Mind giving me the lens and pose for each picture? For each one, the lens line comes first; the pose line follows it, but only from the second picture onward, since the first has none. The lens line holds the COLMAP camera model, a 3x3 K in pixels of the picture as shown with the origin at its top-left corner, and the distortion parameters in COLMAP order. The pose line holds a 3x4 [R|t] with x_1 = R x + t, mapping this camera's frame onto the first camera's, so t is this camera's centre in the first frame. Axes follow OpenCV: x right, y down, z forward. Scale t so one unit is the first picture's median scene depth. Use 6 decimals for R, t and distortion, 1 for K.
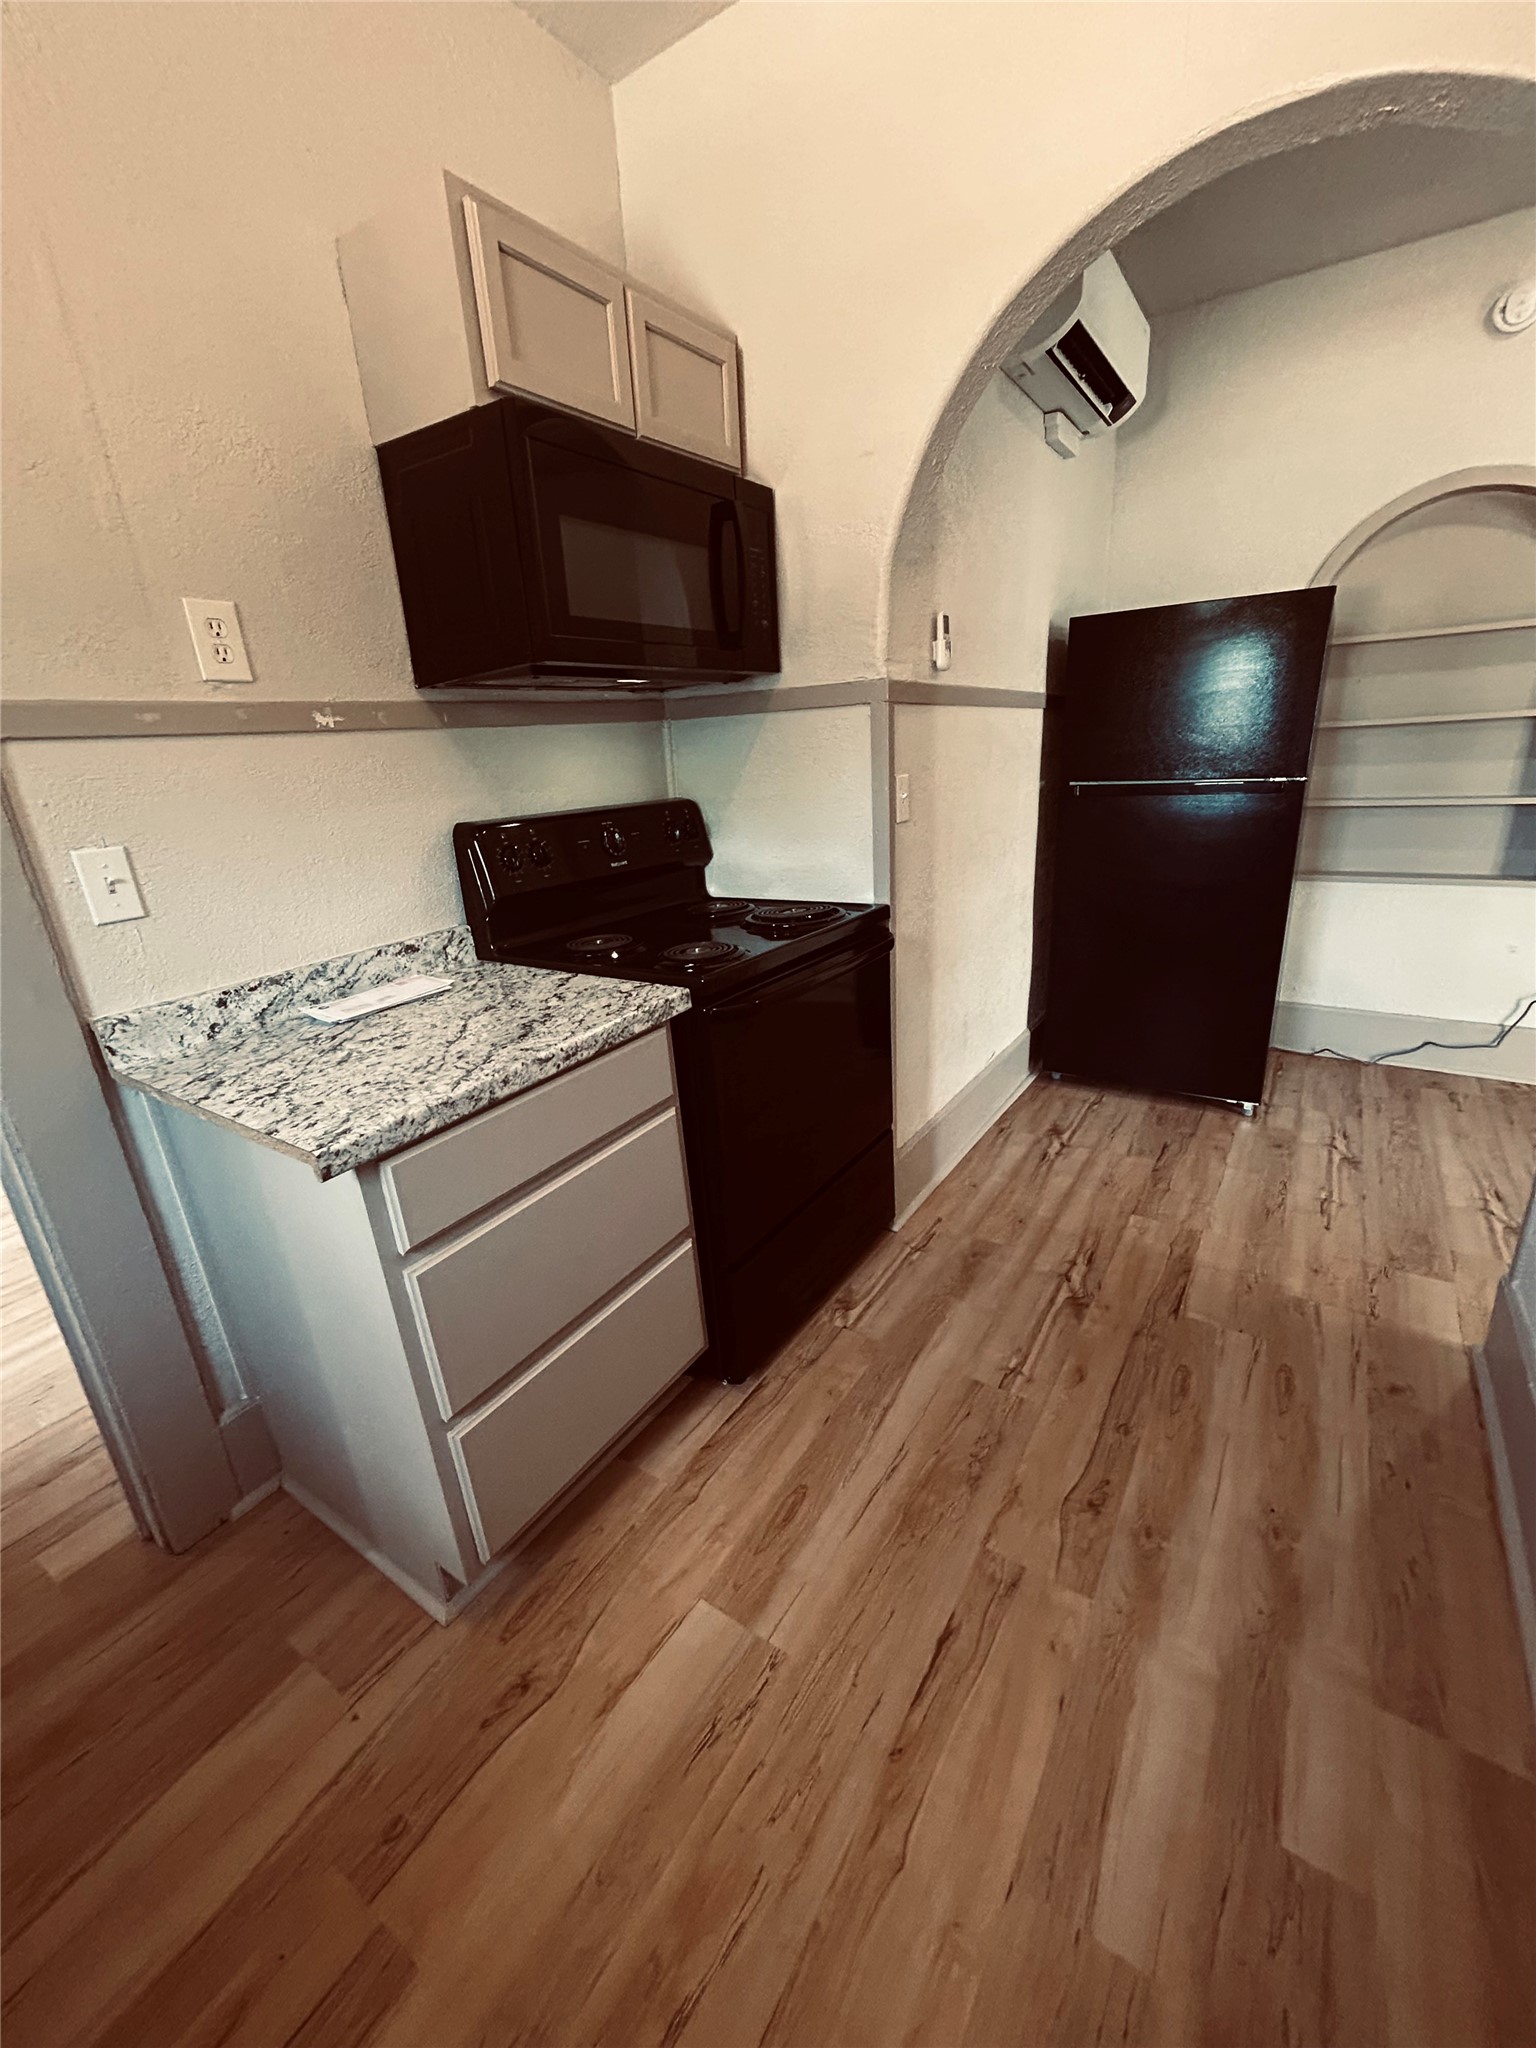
lens RADIAL K [[825.2, 0, 769.1], [0, 825.2, 1016.2], [0, 0, 1]] dist [-0.001996, -0.000020]
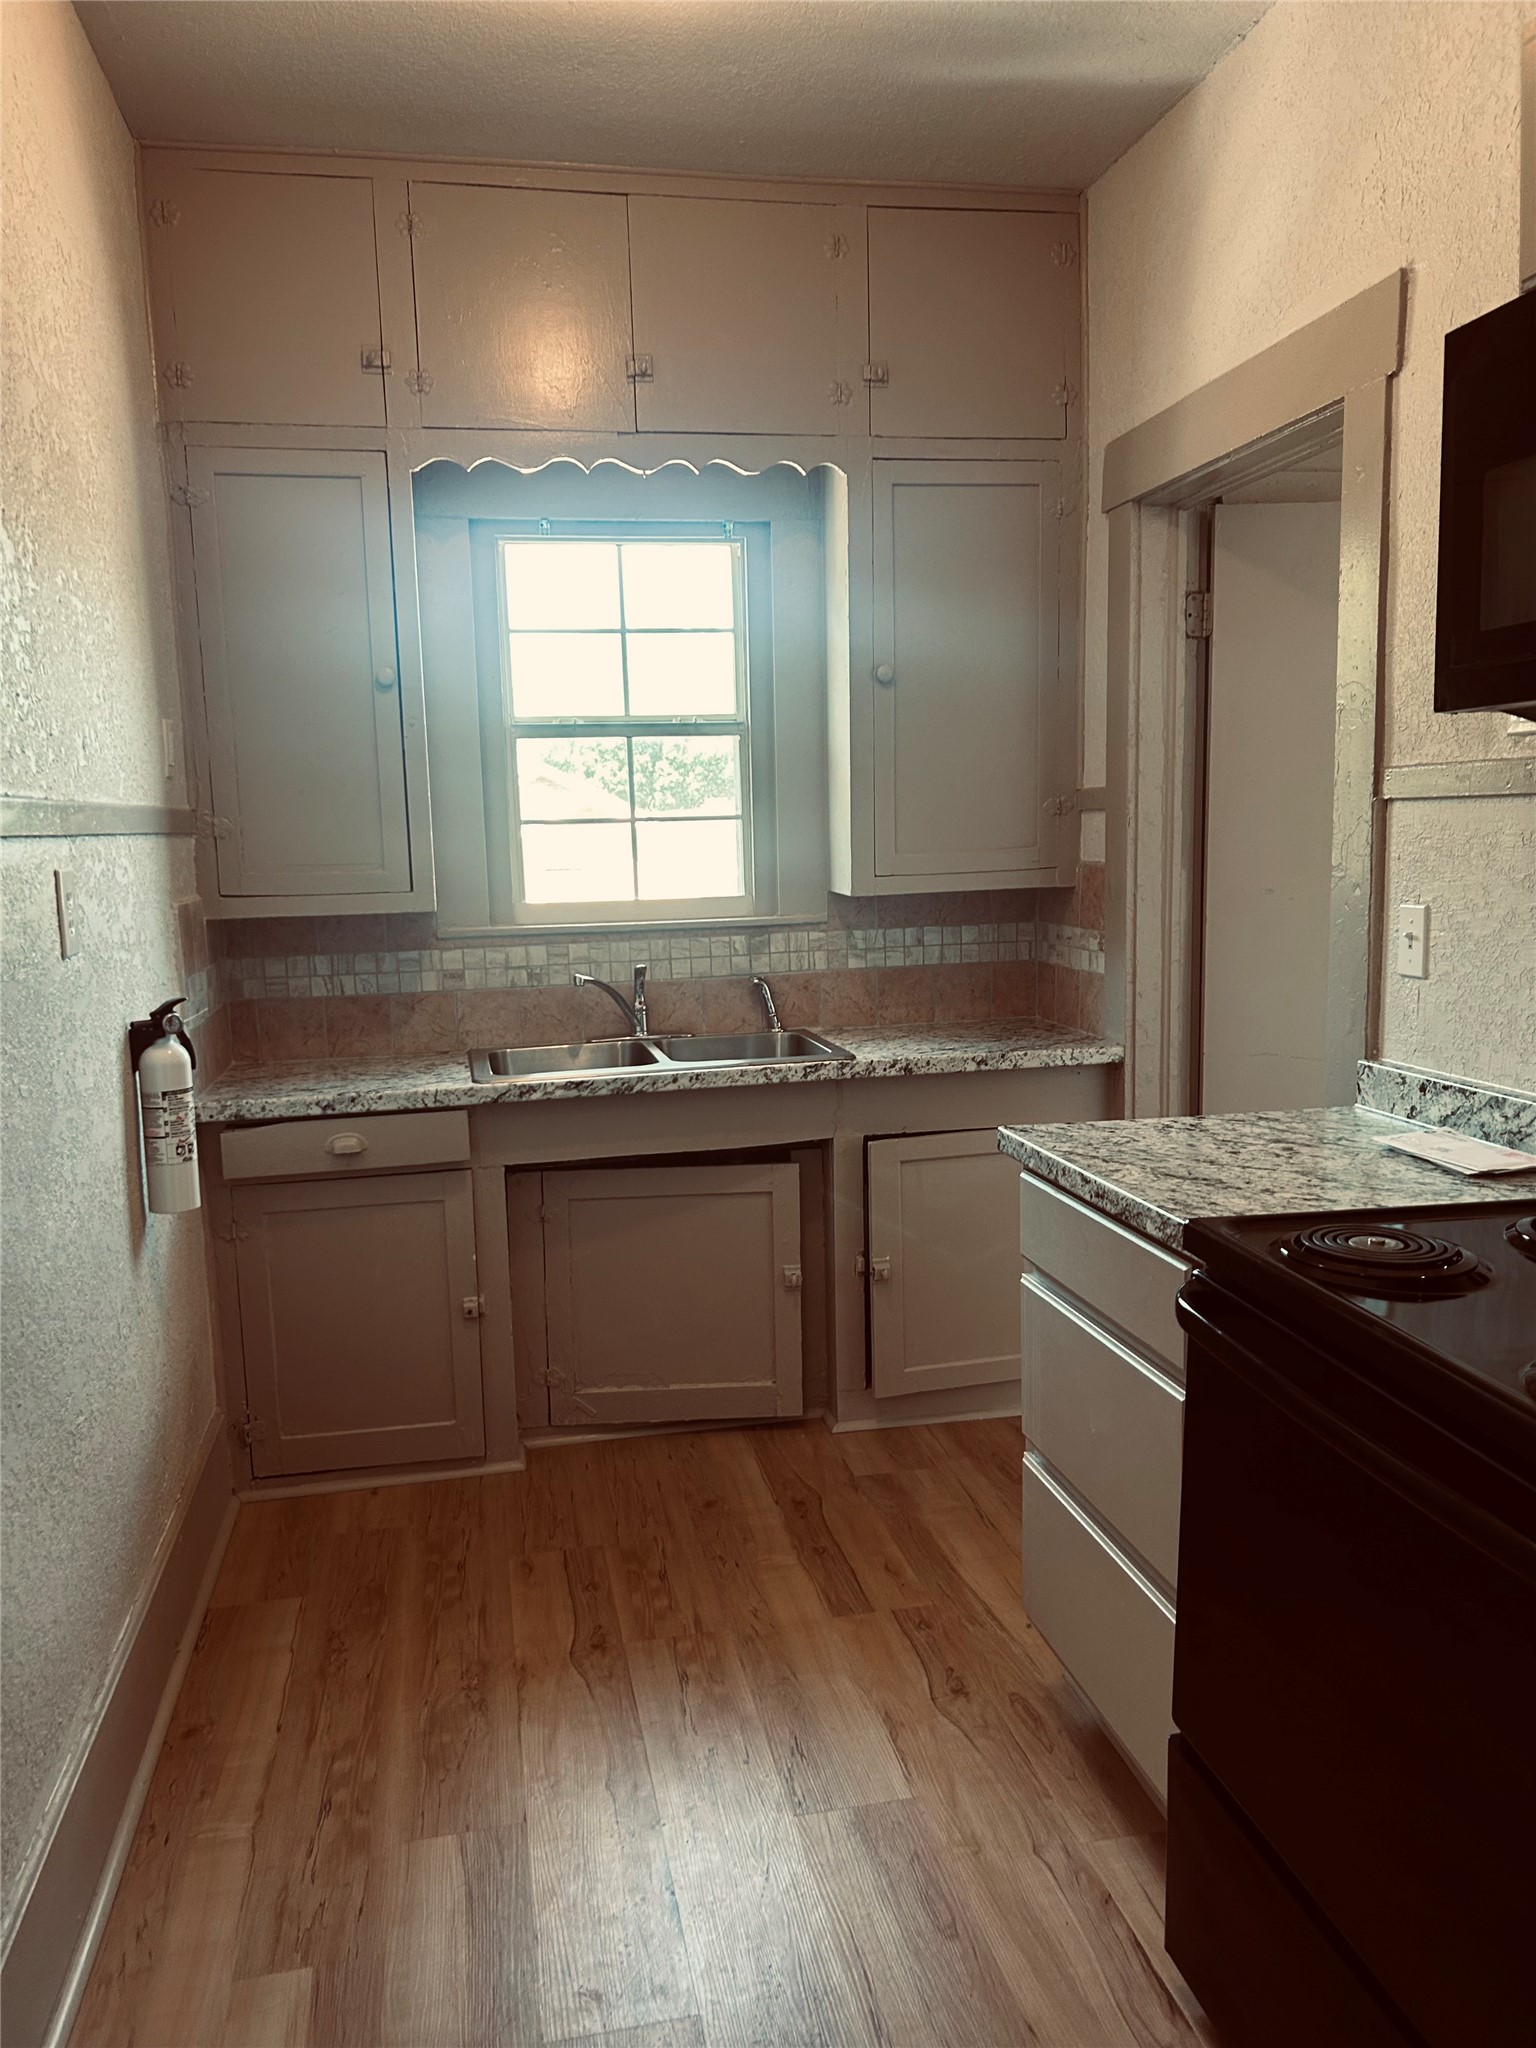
lens RADIAL K [[1561.5, 0, 767.0], [0, 1561.5, 1030.5], [0, 0, 1]] dist [0.005026, -0.000552]
pose [[-0.705809, 0.167000, -0.688436, 0.982946], [-0.164340, 0.906703, 0.388434, -0.612046], [0.689076, 0.387298, -0.612515, 1.528855]]
